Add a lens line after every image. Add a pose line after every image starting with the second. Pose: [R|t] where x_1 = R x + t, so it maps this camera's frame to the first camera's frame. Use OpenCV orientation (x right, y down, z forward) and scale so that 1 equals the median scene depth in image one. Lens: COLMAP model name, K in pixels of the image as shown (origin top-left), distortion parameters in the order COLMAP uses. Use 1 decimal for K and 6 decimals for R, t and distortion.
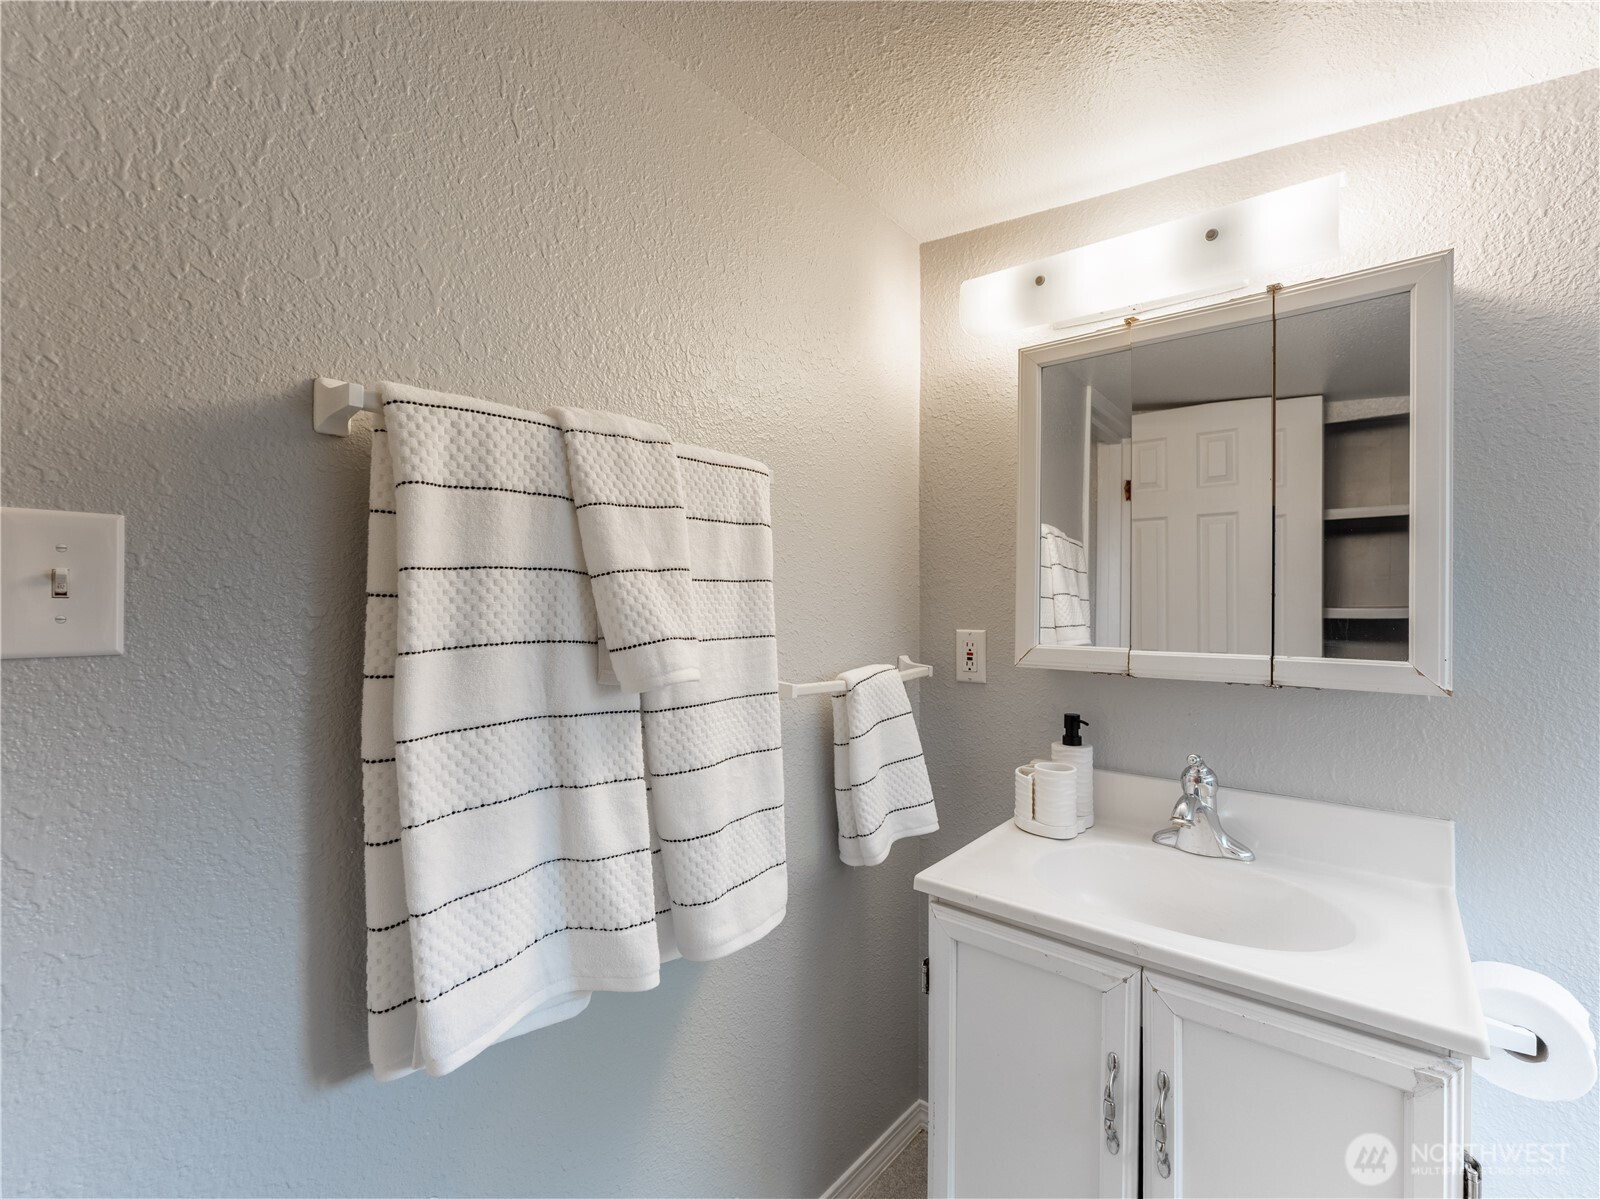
lens RADIAL K [[716.8, 0, 802.6], [0, 716.8, 593.7], [0, 0, 1]] dist [-0.001608, -0.000333]
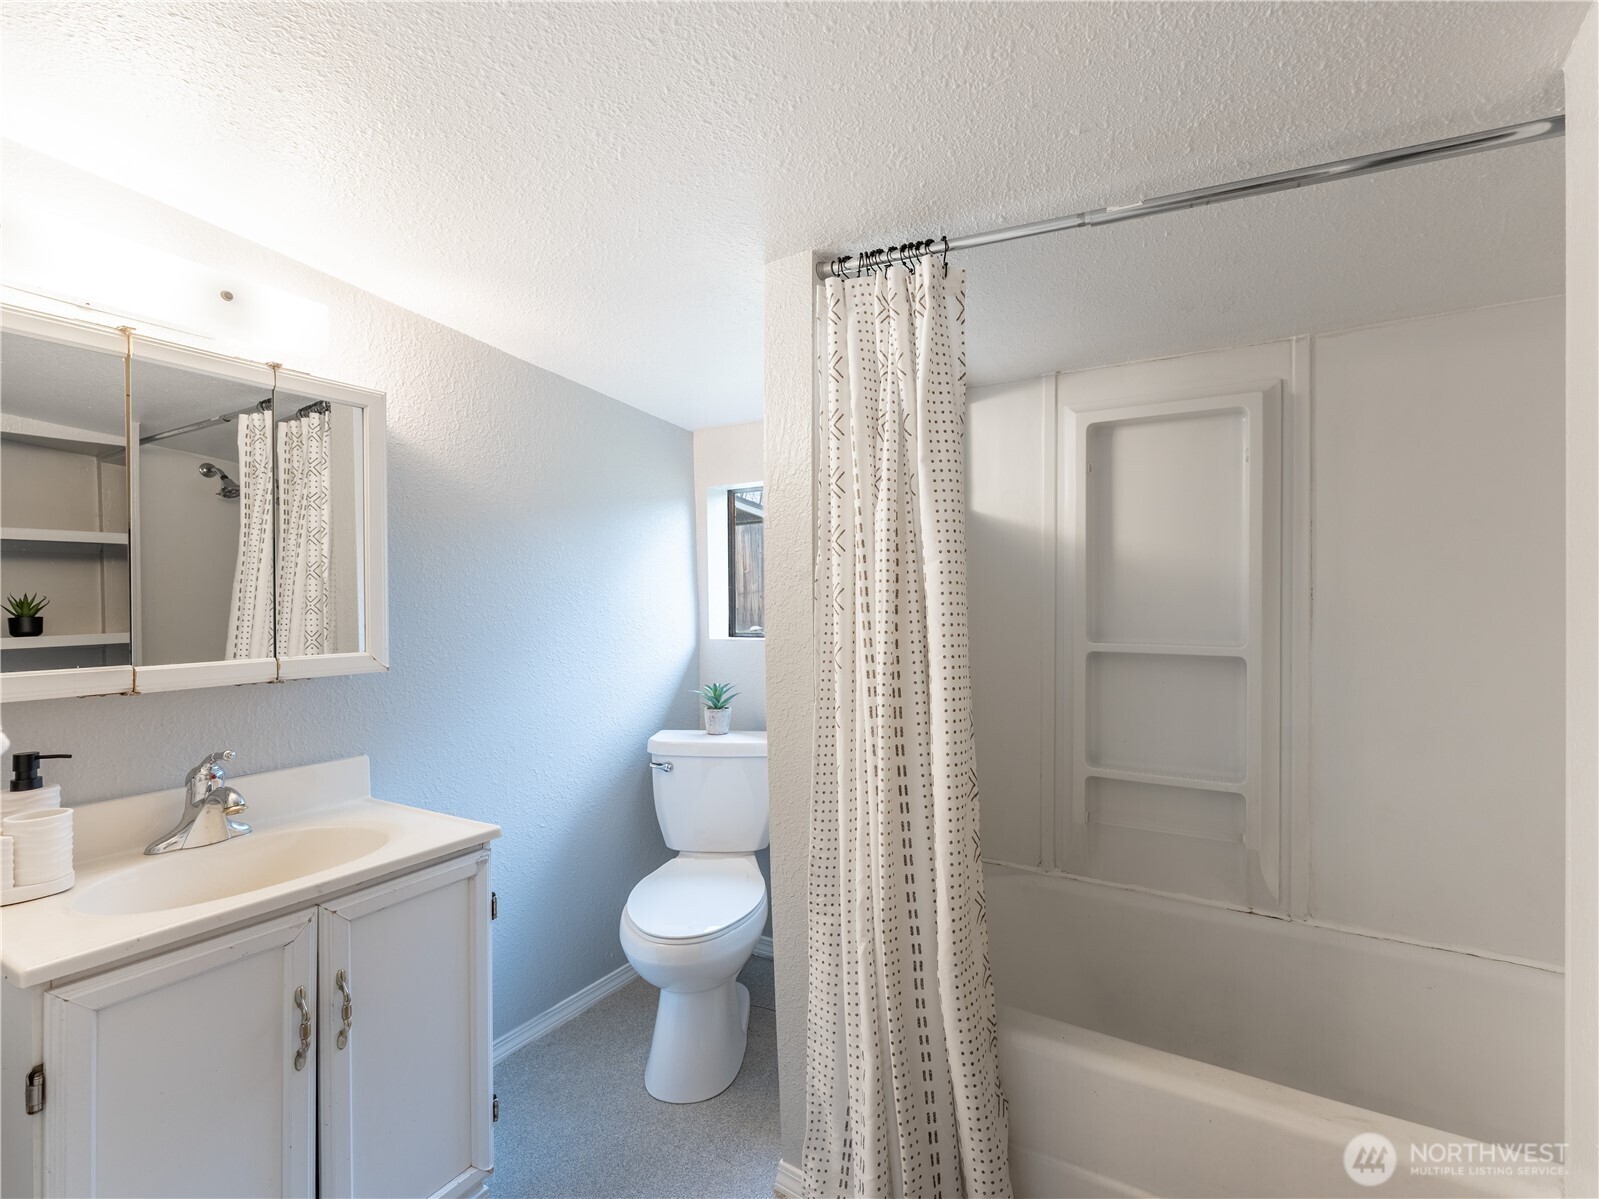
lens RADIAL K [[697.1, 0, 801.0], [0, 697.1, 602.5], [0, 0, 1]] dist [0.000904, 0.001033]
pose [[-0.116281, -0.001950, 0.993214, -0.642626], [0.008165, 0.999962, 0.002920, -0.005305], [-0.993183, 0.008449, -0.116261, 0.220325]]
